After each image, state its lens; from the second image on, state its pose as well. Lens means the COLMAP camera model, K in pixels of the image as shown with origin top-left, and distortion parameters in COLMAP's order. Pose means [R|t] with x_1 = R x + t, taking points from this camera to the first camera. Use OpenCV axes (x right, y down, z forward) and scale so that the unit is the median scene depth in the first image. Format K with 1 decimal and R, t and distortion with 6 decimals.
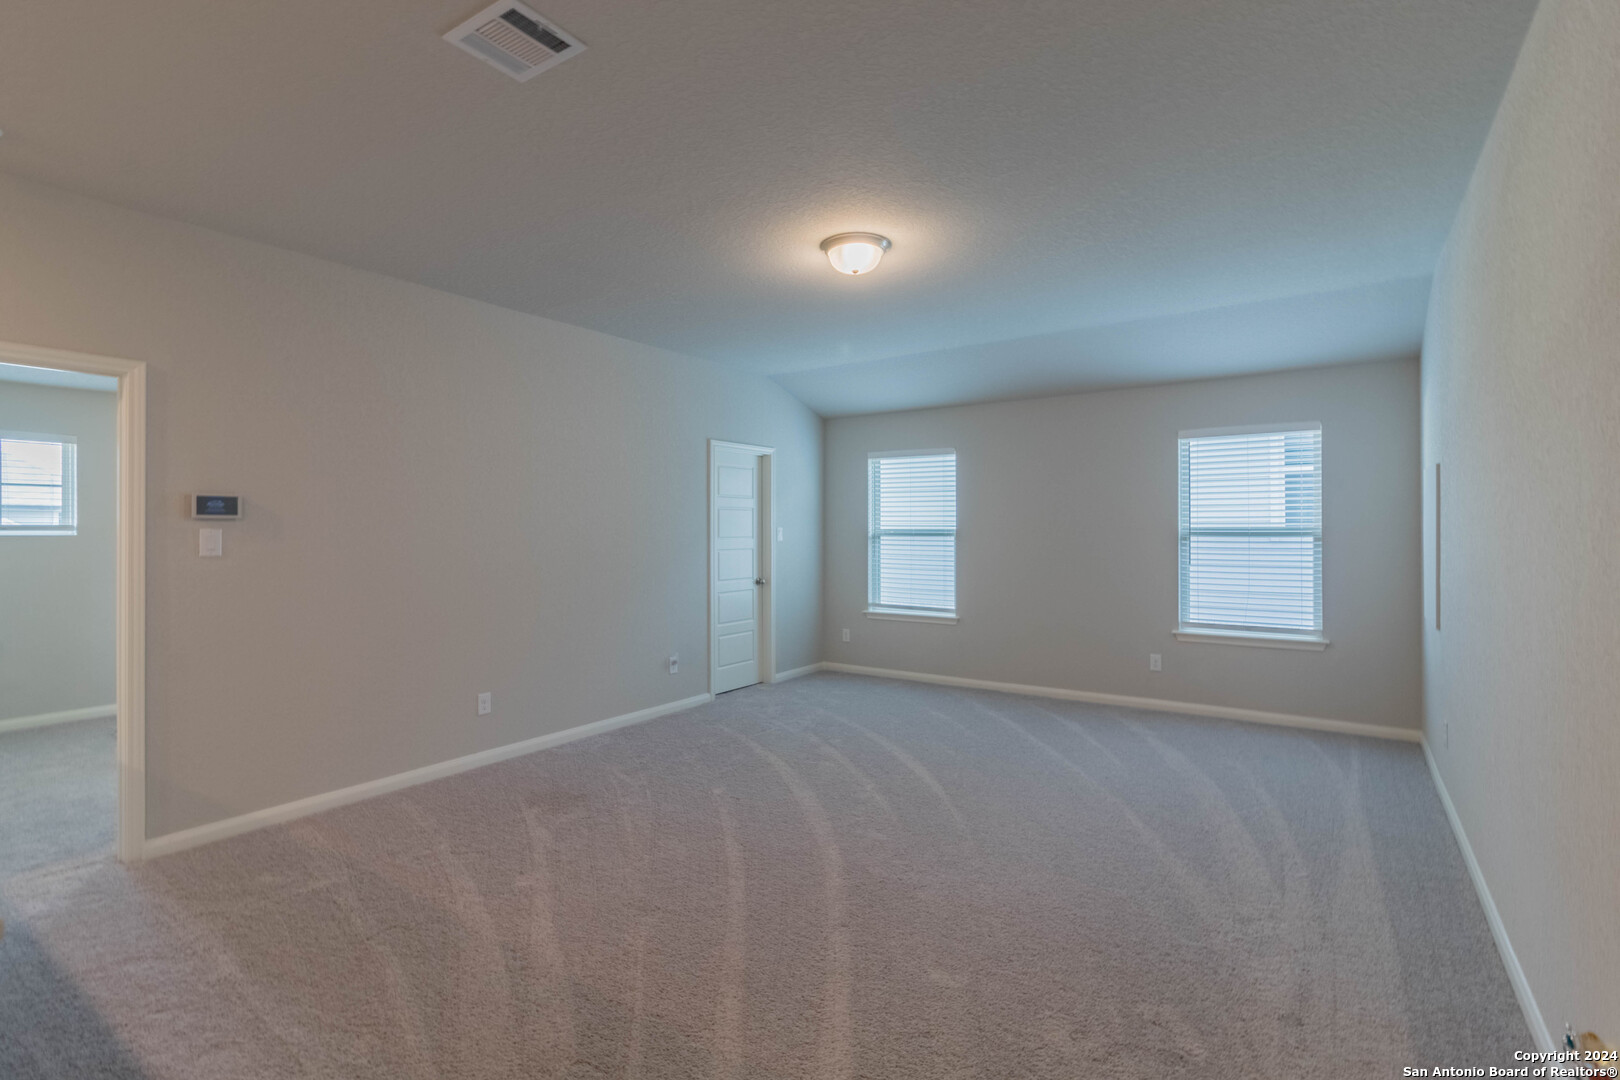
lens RADIAL K [[766.4, 0, 810.4], [0, 766.4, 528.7], [0, 0, 1]] dist [-0.000446, -0.000114]
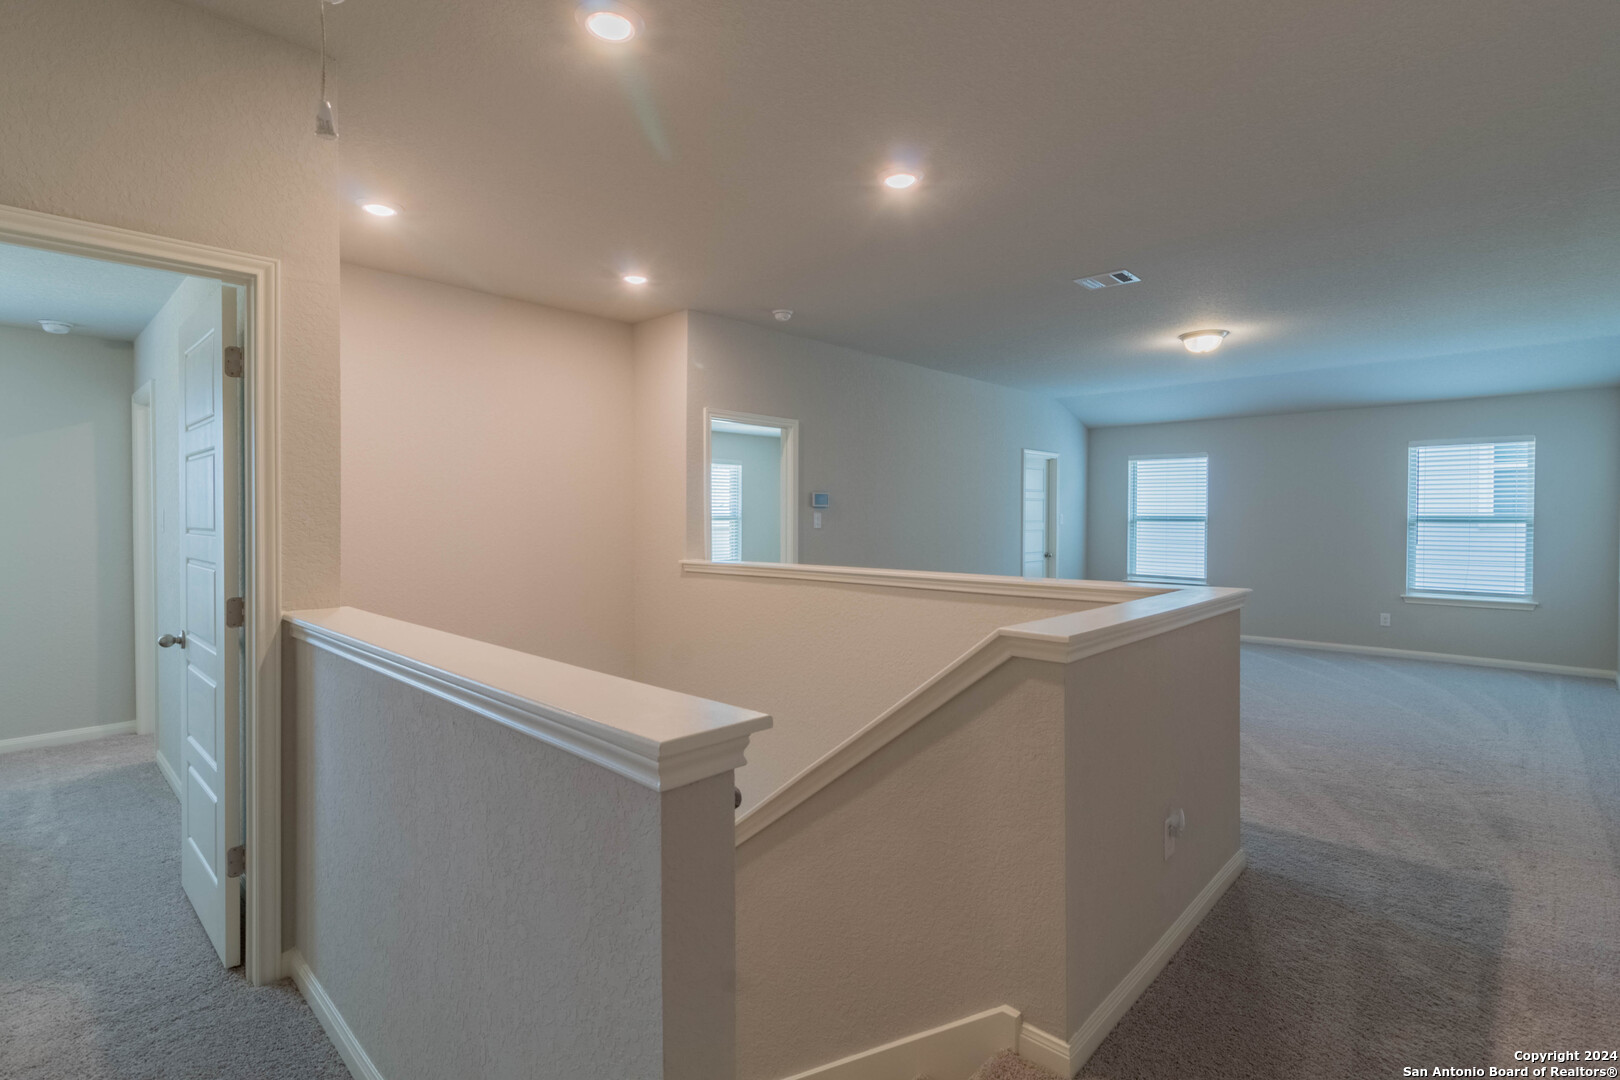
lens RADIAL K [[766.4, 0, 810.4], [0, 766.4, 528.7], [0, 0, 1]] dist [-0.000446, -0.000114]
pose [[0.987455, 0.007978, -0.157699, -0.308663], [-0.004982, 0.999800, 0.019385, 0.000436], [0.157822, -0.018356, 0.987297, -0.434202]]
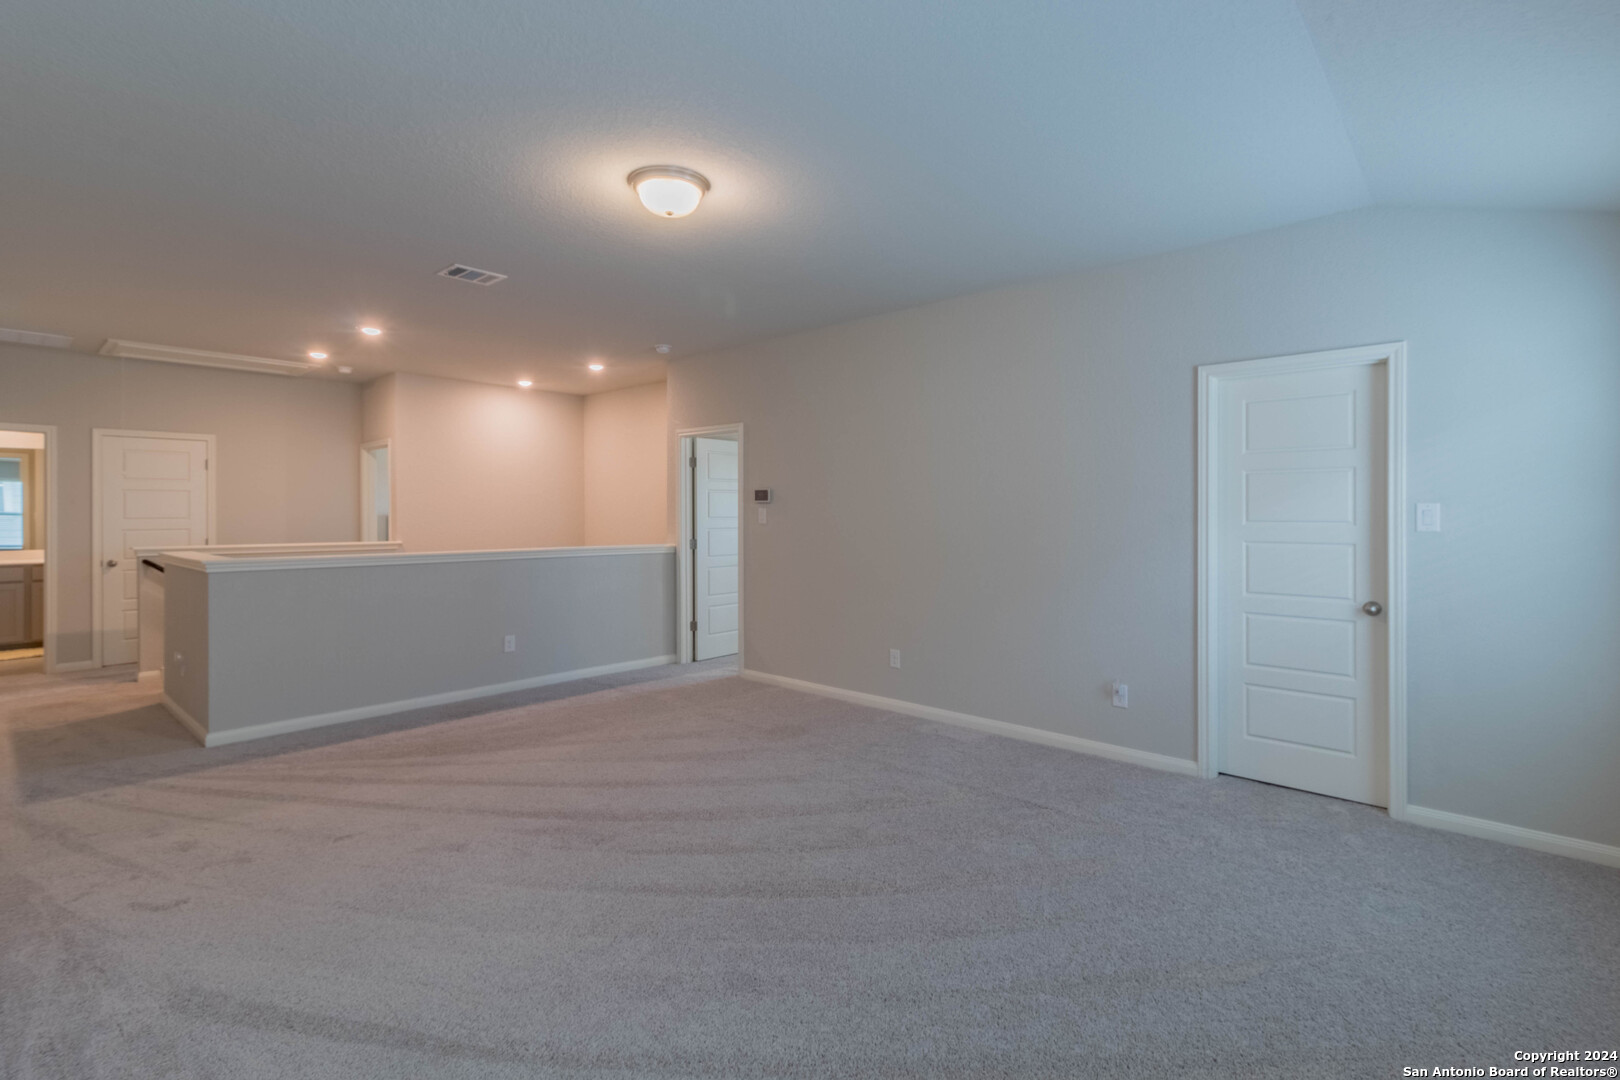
lens RADIAL K [[781.4, 0, 840.5], [0, 781.4, 507.7], [0, 0, 1]] dist [-0.001714, -0.000340]
pose [[-0.137288, 0.001375, -0.990530, 0.593185], [0.004296, 0.999990, 0.000792, -0.000991], [0.990522, -0.004147, -0.137292, 0.848417]]
